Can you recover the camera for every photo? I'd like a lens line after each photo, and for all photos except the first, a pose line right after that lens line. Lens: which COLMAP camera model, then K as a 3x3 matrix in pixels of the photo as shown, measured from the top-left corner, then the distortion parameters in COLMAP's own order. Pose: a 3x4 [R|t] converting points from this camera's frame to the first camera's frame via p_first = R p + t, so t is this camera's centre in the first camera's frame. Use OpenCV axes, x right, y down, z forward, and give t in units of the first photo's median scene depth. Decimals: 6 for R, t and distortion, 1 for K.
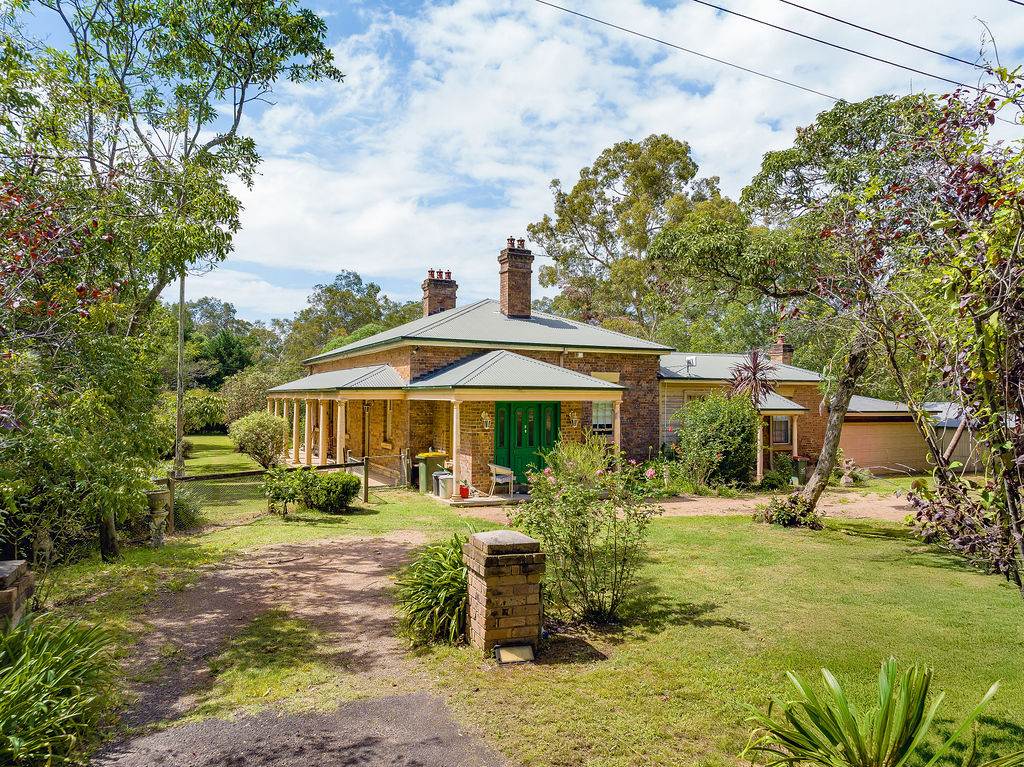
lens RADIAL K [[714.2, 0, 512.0], [0, 714.2, 383.5], [0, 0, 1]] dist [-0.000520, -0.000157]
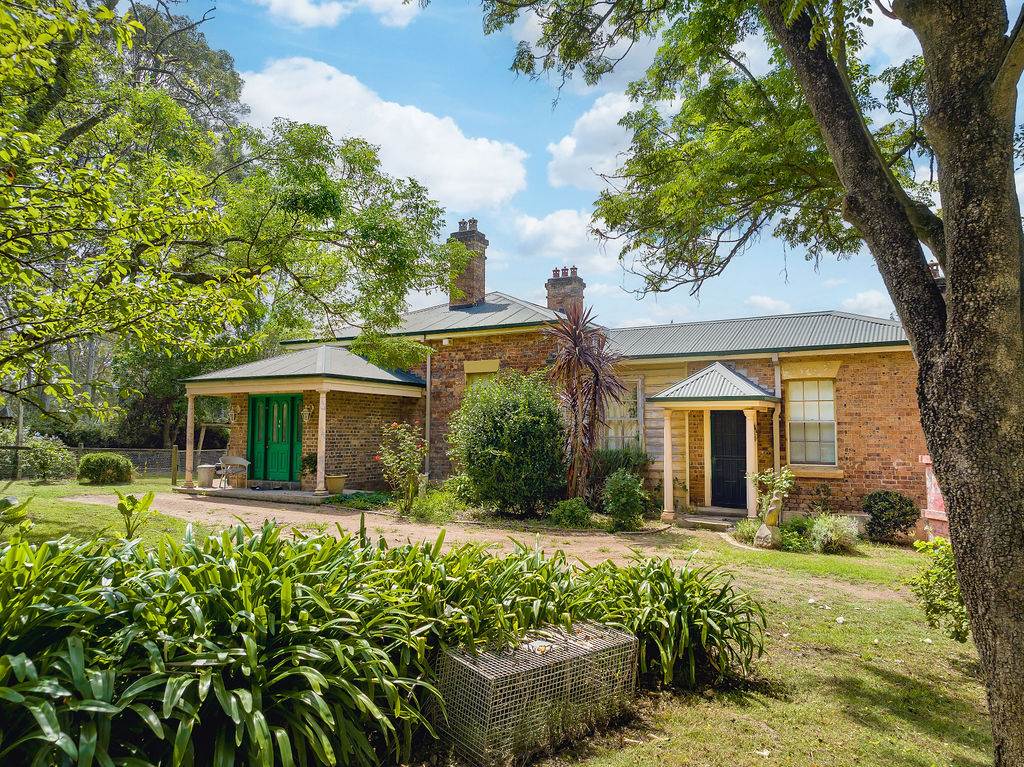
lens RADIAL K [[714.2, 0, 512.0], [0, 714.2, 383.5], [0, 0, 1]] dist [-0.000520, -0.000157]
pose [[0.544721, -0.061647, -0.836348, 0.802725], [0.013956, 0.997823, -0.064459, 0.061349], [0.838501, 0.023440, 0.544395, 0.584774]]
